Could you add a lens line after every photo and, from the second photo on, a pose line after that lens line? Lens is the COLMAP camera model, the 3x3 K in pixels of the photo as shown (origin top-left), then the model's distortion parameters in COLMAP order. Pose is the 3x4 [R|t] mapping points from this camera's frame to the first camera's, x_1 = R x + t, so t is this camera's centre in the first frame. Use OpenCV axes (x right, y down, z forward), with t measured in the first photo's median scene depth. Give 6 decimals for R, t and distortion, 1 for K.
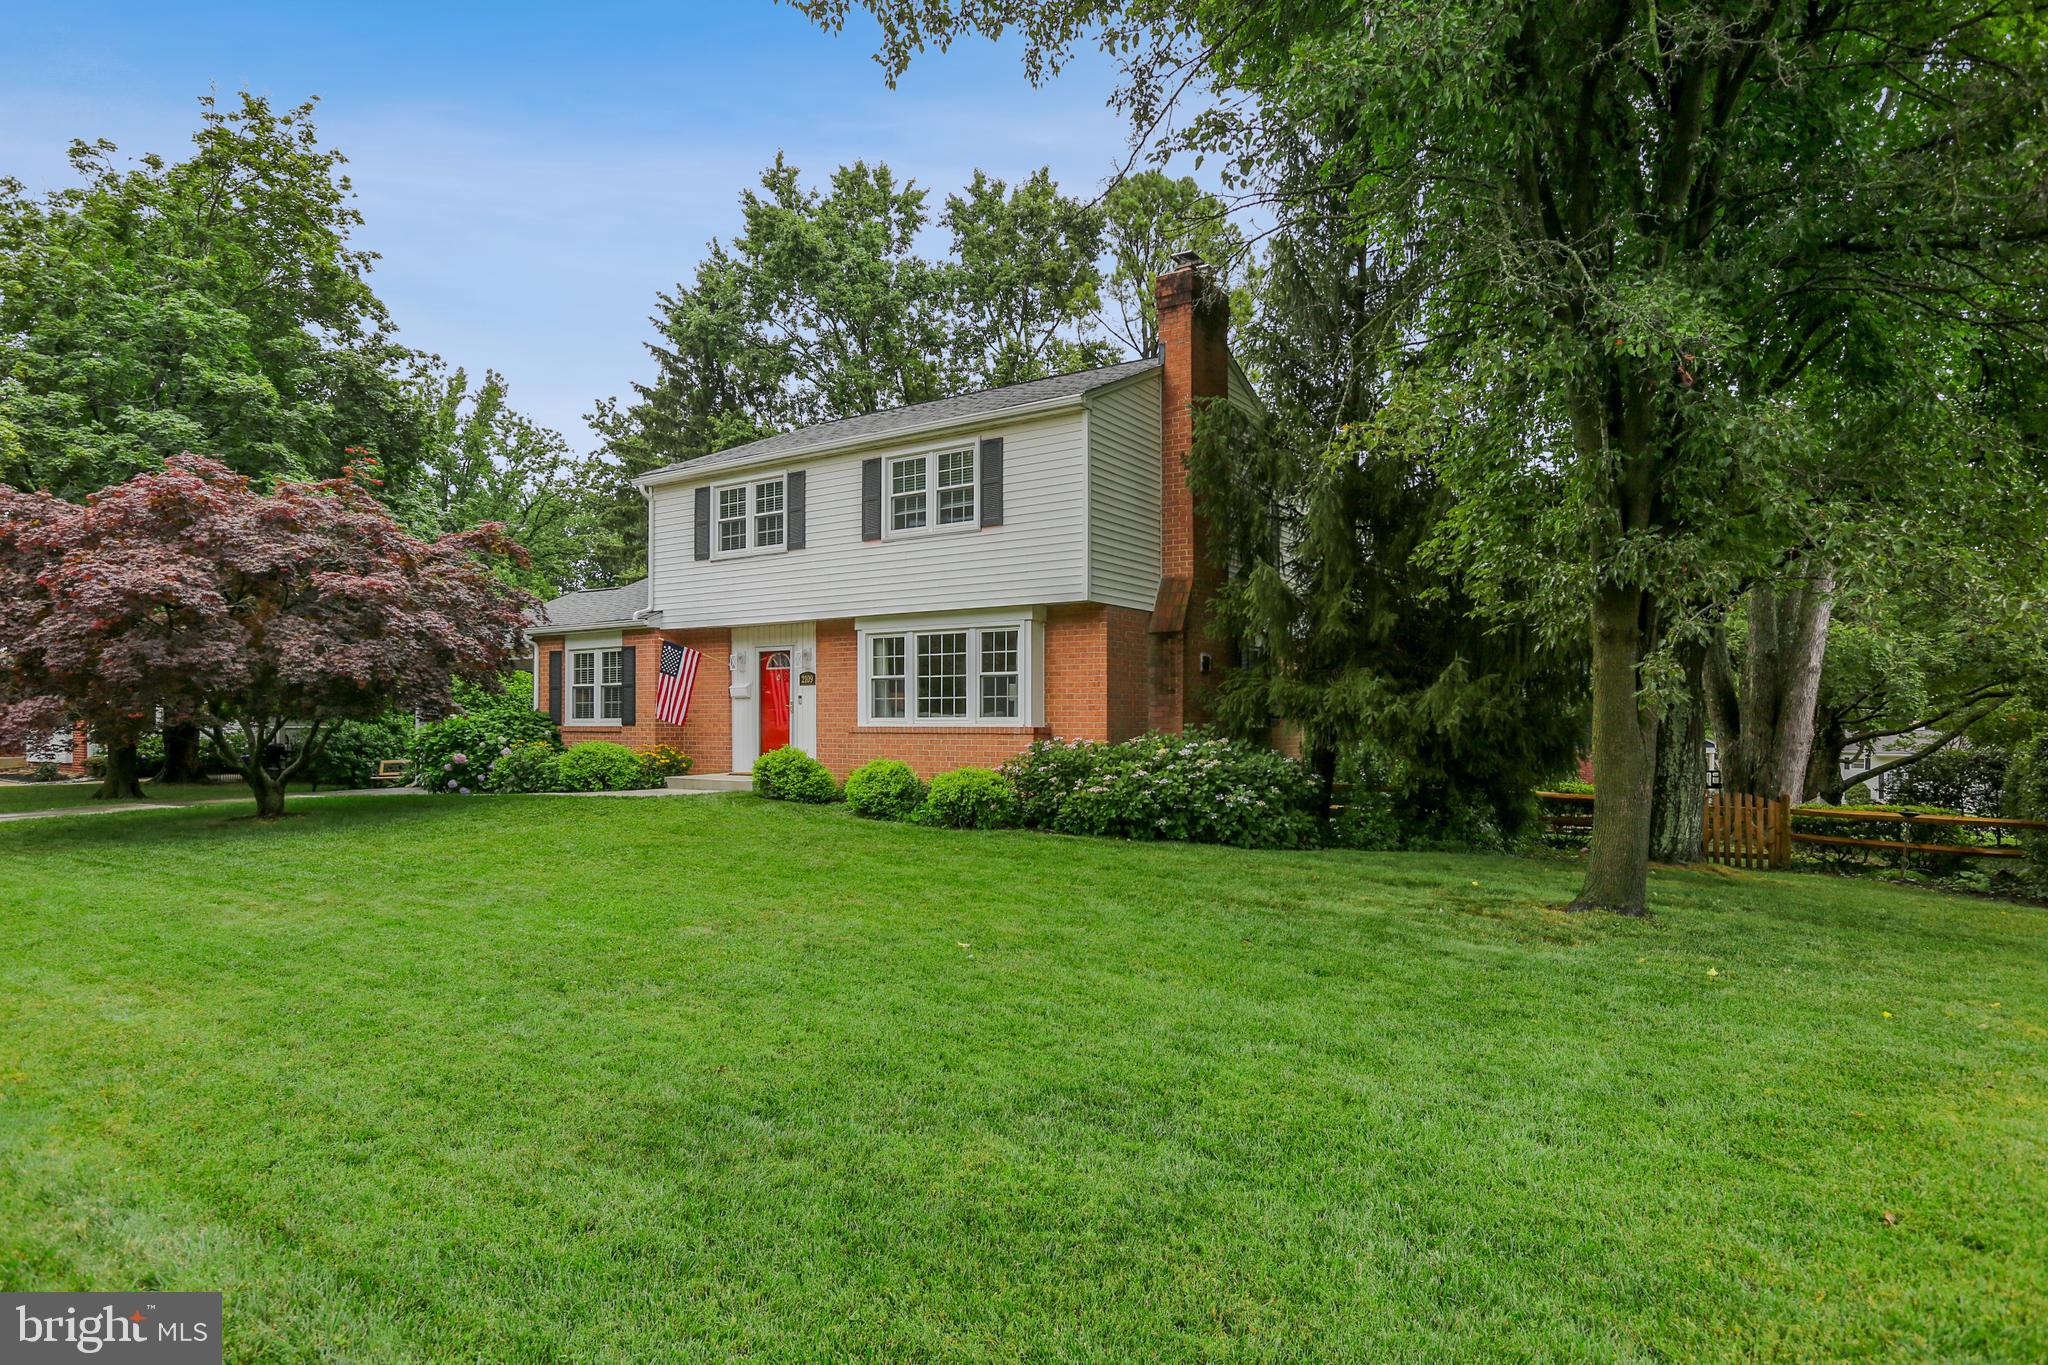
lens RADIAL K [[1125.1, 0, 1026.6], [0, 1125.1, 709.3], [0, 0, 1]] dist [-0.064462, 0.040854]
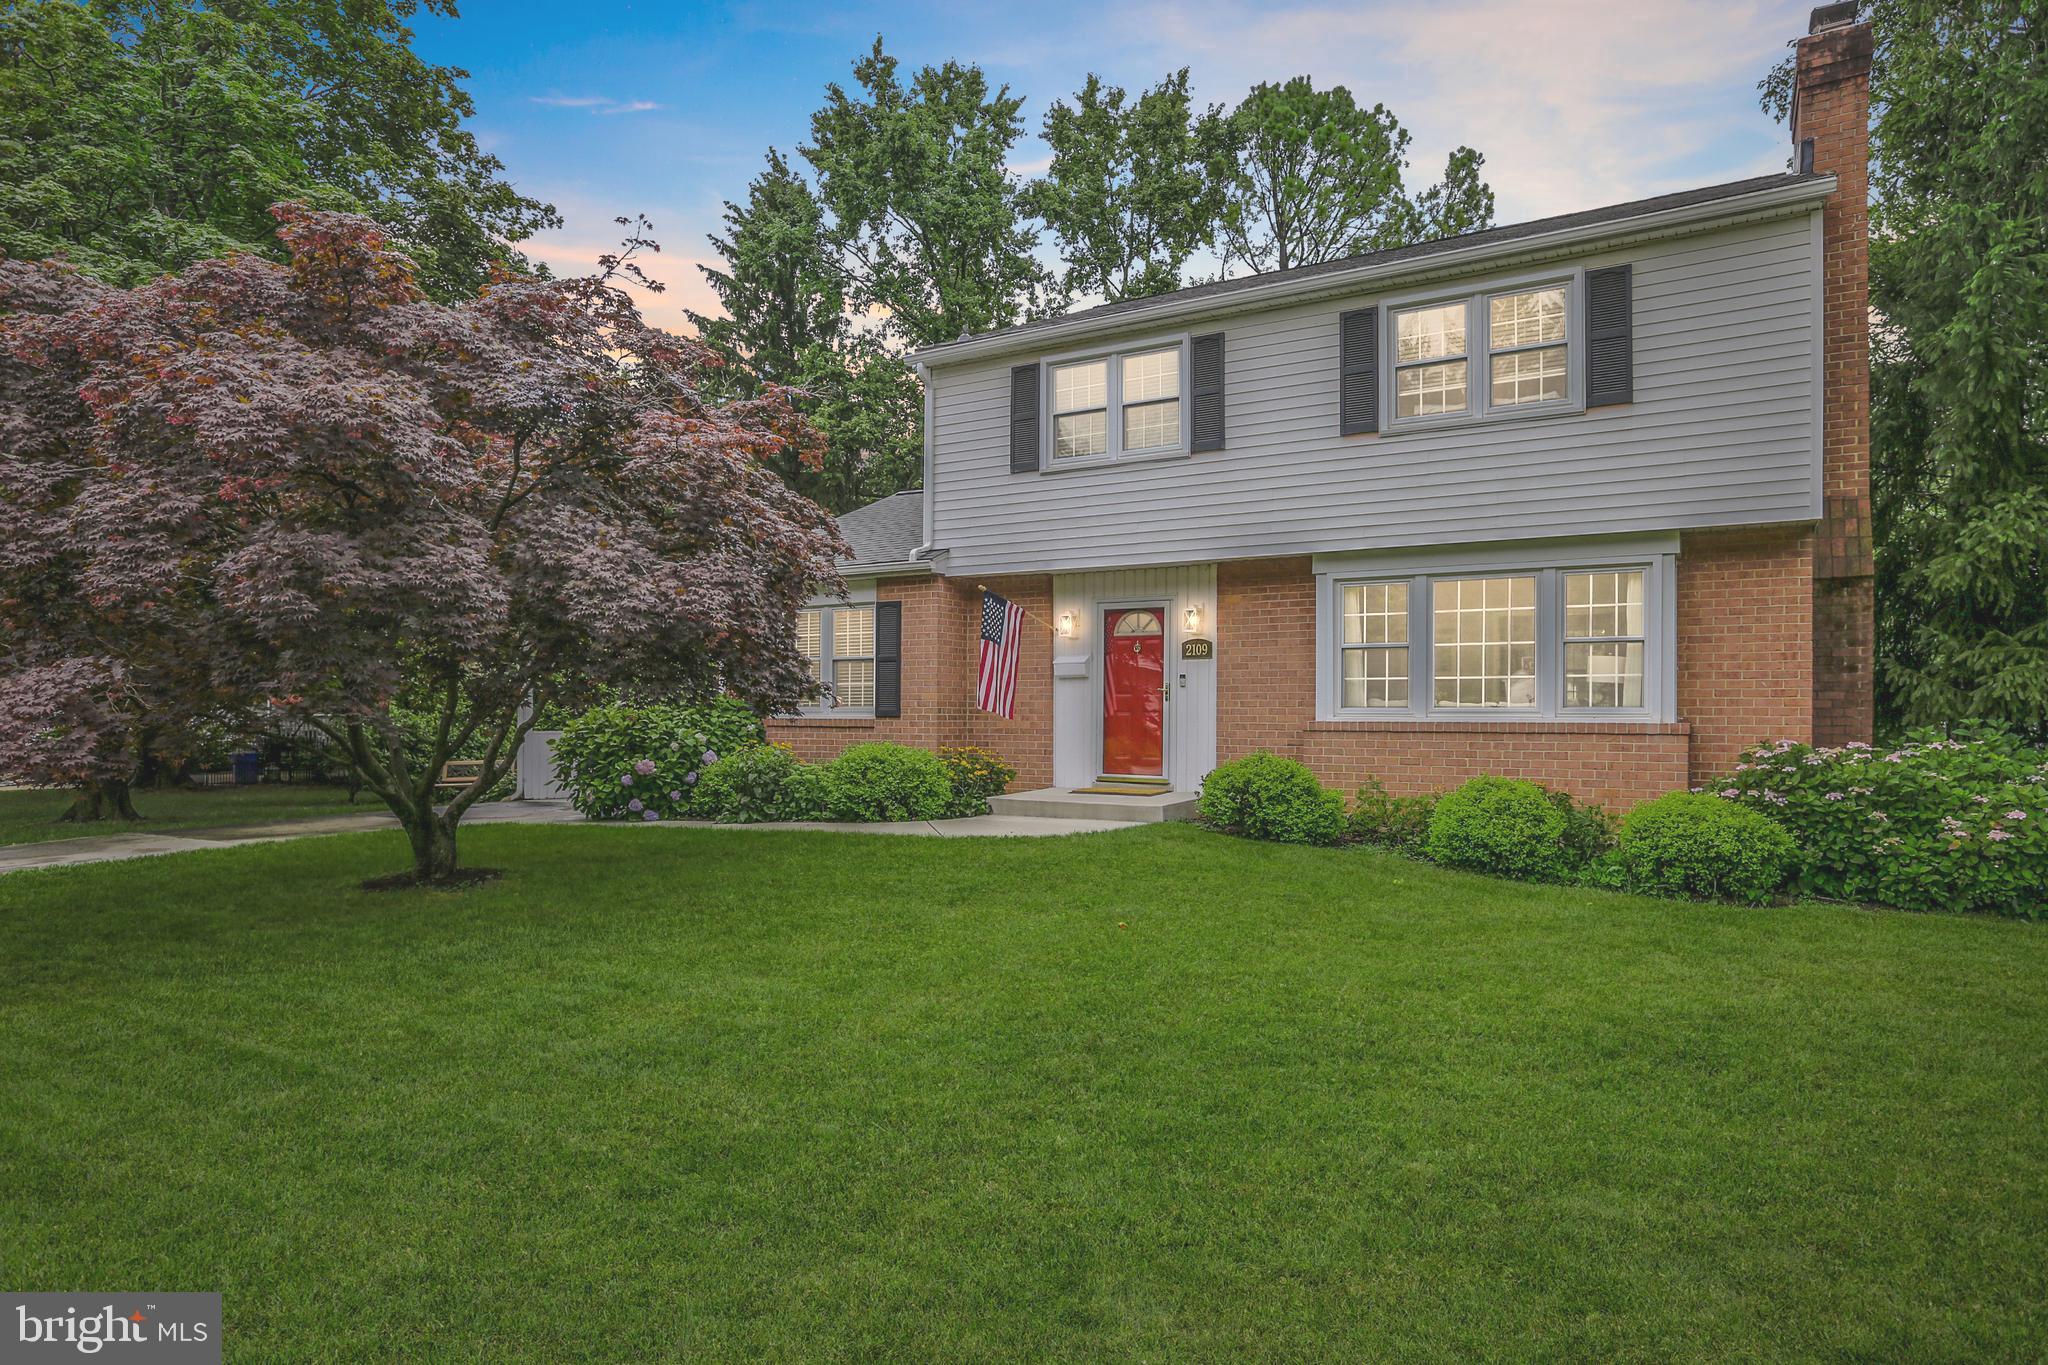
lens RADIAL K [[1145.1, 0, 1024.0], [0, 1145.1, 682.5], [0, 0, 1]] dist [-0.062062, 0.041665]
pose [[0.999182, 0.003898, 0.040239, -0.305560], [-0.003372, 0.999908, -0.013120, 0.001877], [-0.040287, 0.012973, 0.999104, 0.303046]]
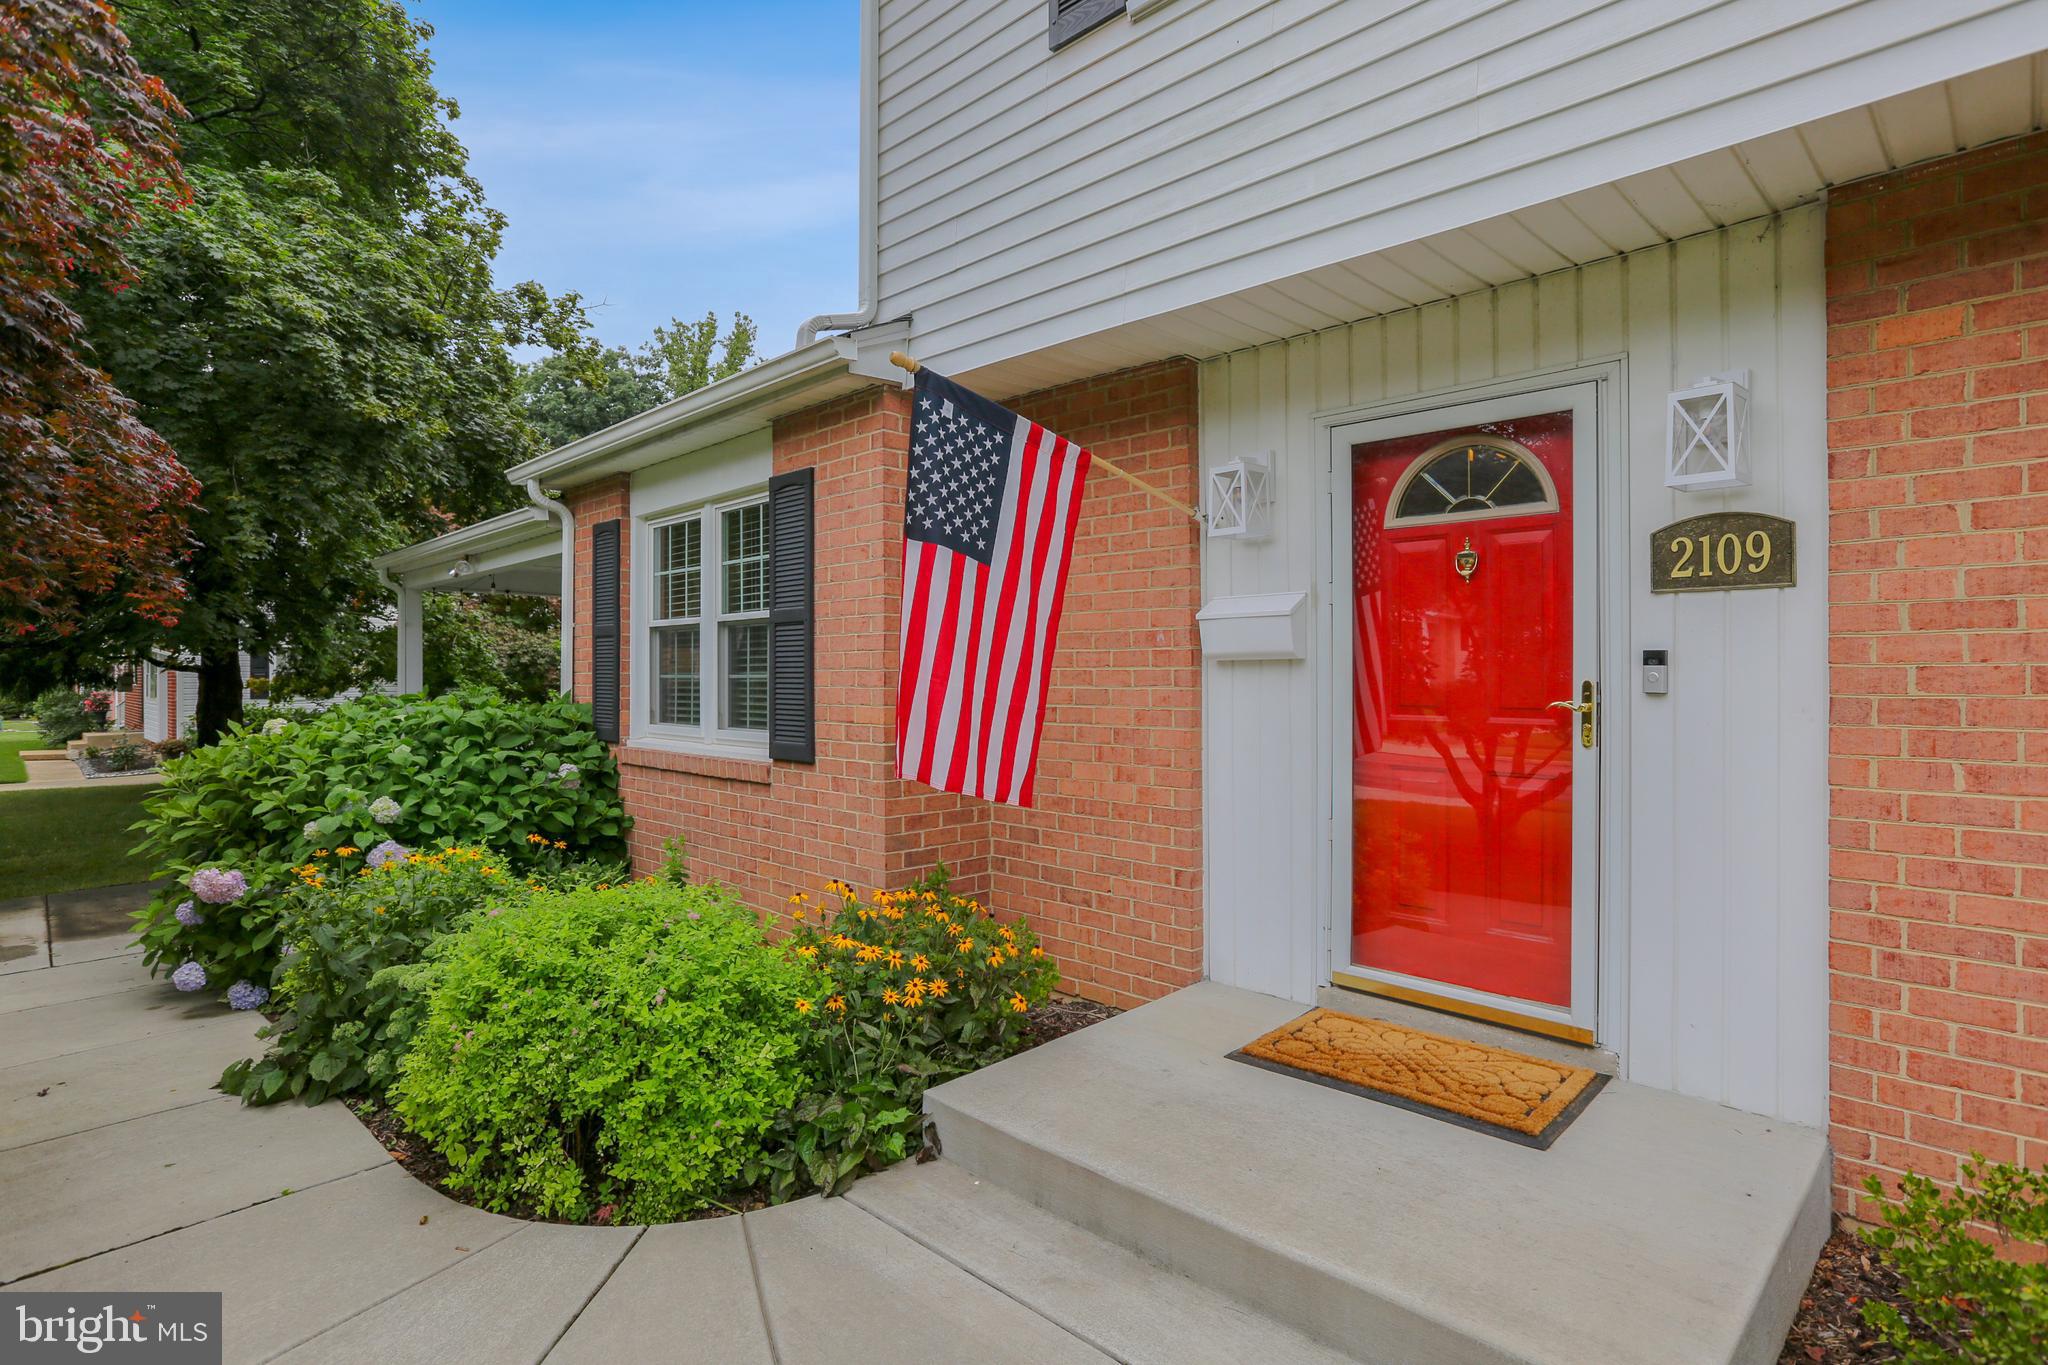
lens RADIAL K [[1045.8, 0, 1026.2], [0, 1045.8, 657.7], [0, 0, 1]] dist [-0.026937, 0.000278]
pose [[0.978389, -0.008484, -0.206596, -0.250996], [0.009154, 0.999955, 0.002288, -0.011559], [0.206568, -0.004130, 0.978424, 0.772403]]
